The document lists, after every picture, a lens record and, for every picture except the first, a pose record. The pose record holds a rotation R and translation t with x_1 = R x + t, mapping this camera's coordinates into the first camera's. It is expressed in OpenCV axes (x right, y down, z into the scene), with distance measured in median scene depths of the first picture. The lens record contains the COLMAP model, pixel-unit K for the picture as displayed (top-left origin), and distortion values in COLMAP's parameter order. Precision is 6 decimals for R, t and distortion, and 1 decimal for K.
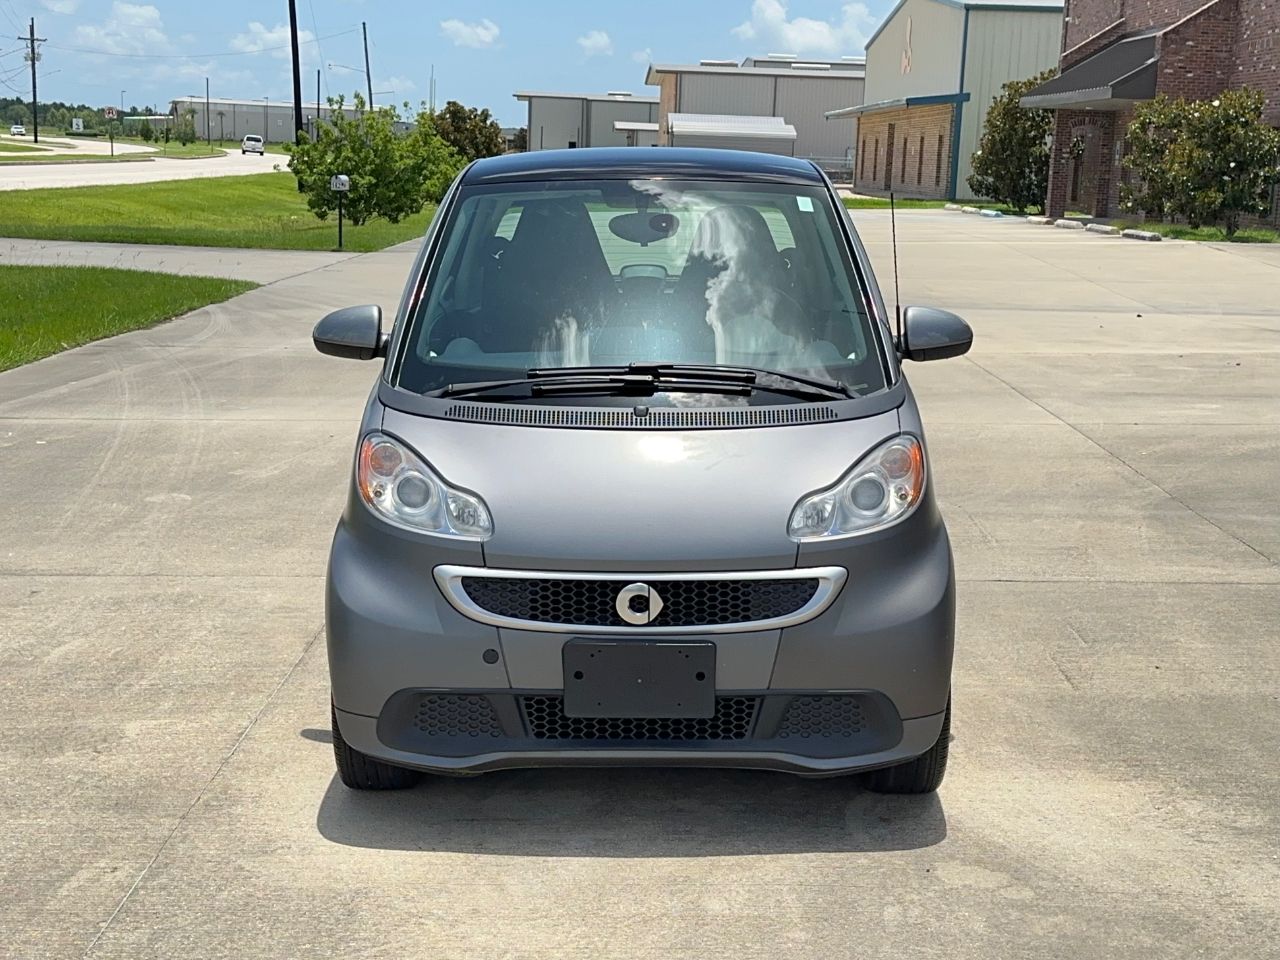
lens RADIAL K [[1829.6, 0, 640.0], [0, 1829.6, 480.0], [0, 0, 1]] dist [0.219789, -0.515535]
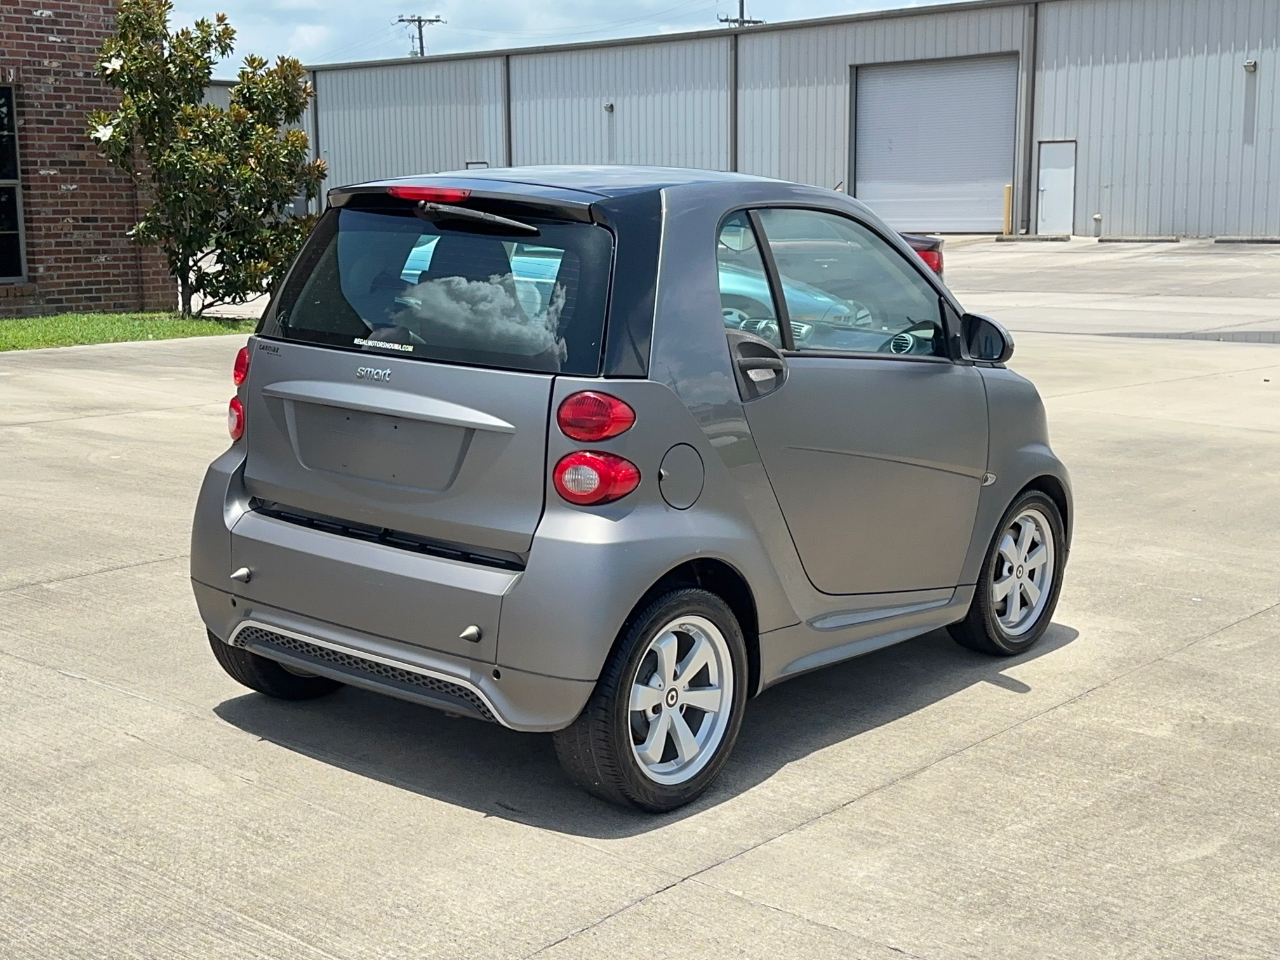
lens RADIAL K [[1756.6, 0, 637.5], [0, 1756.6, 482.0], [0, 0, 1]] dist [0.214054, -0.497342]
pose [[-0.774403, -0.131132, 0.618954, -0.678961], [0.089243, 0.945866, 0.312048, -0.356731], [-0.626367, 0.296888, -0.720779, 1.957130]]
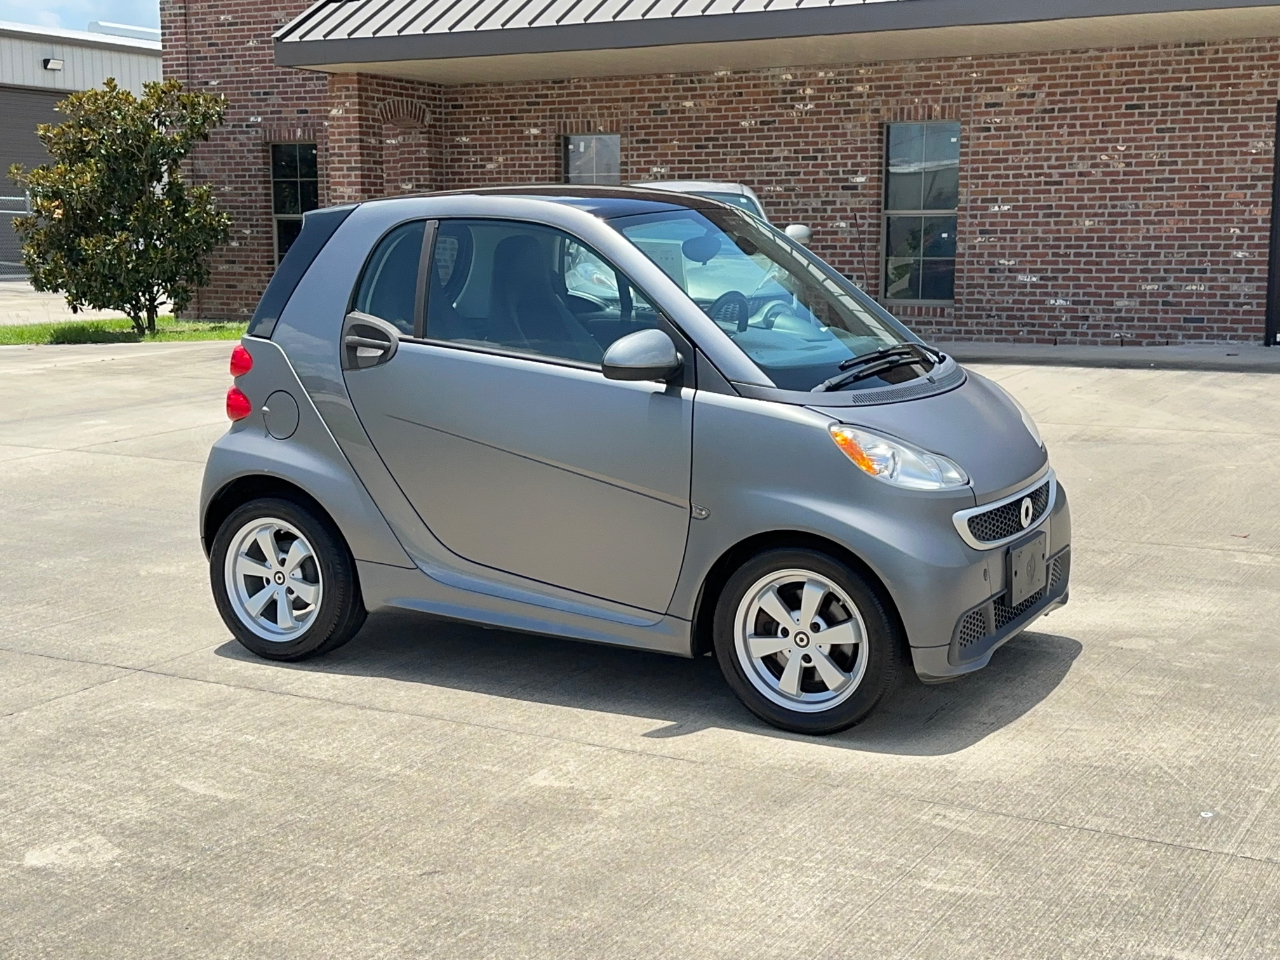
lens RADIAL K [[1756.6, 0, 637.5], [0, 1756.6, 482.0], [0, 0, 1]] dist [0.214054, -0.497342]
pose [[0.482093, -0.158312, 0.861698, -1.075425], [0.169665, 0.981790, 0.085453, -0.098337], [-0.859535, 0.105003, 0.500174, 0.497495]]
